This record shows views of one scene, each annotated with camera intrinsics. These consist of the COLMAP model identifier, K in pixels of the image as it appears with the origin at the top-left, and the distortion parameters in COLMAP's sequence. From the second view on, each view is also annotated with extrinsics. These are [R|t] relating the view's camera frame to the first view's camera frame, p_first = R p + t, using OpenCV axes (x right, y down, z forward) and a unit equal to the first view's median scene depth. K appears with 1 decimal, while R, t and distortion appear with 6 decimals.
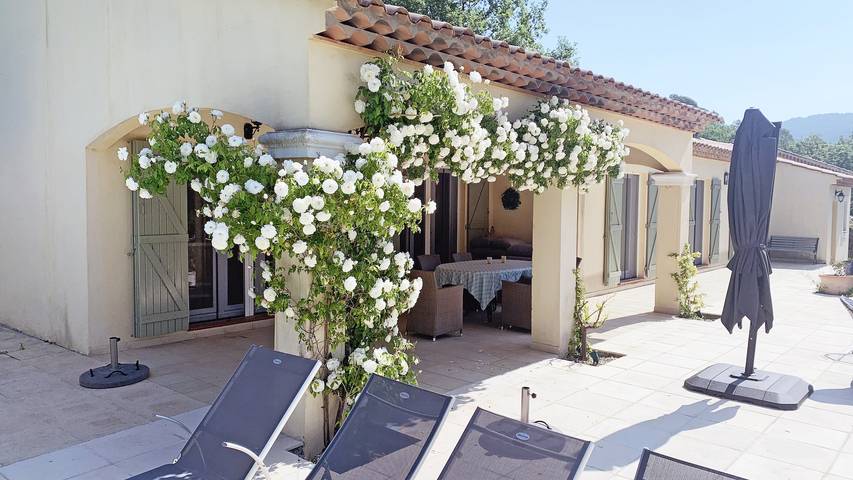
lens RADIAL K [[662.4, 0, 426.5], [0, 662.4, 240.0], [0, 0, 1]] dist [-0.002960, -0.004694]
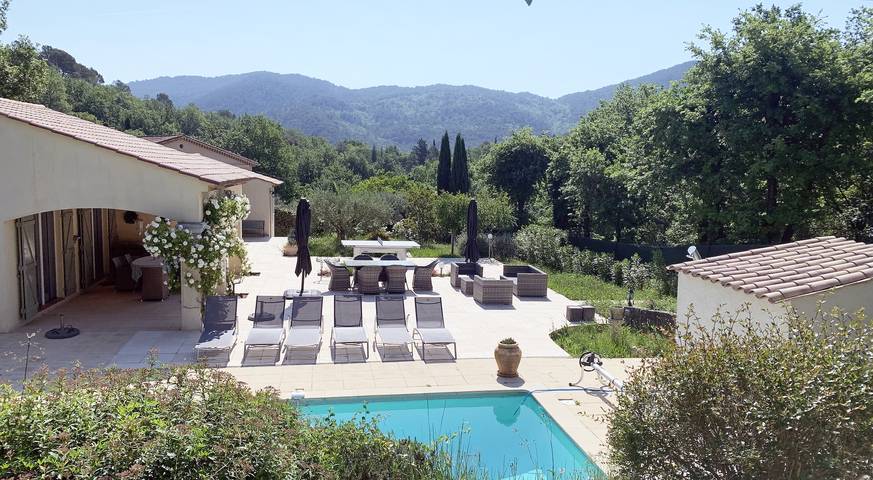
lens RADIAL K [[678.8, 0, 457.6], [0, 678.8, 239.3], [0, 0, 1]] dist [0.025015, -0.002899]
pose [[0.623454, -0.079814, 0.777775, -1.348071], [0.035746, 0.996646, 0.073620, -0.205755], [-0.781042, -0.018097, 0.624216, -1.315193]]
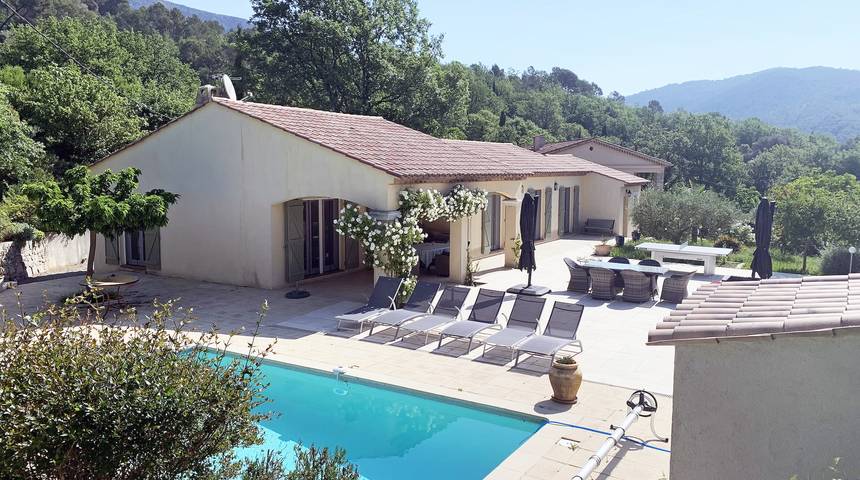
lens RADIAL K [[673.6, 0, 430.0], [0, 673.6, 240.0], [0, 0, 1]] dist [-0.000886, -0.001674]
pose [[0.986040, -0.022292, 0.165008, -0.390107], [0.013845, 0.998542, 0.052167, -0.147701], [-0.165931, -0.049155, 0.984912, -1.733819]]
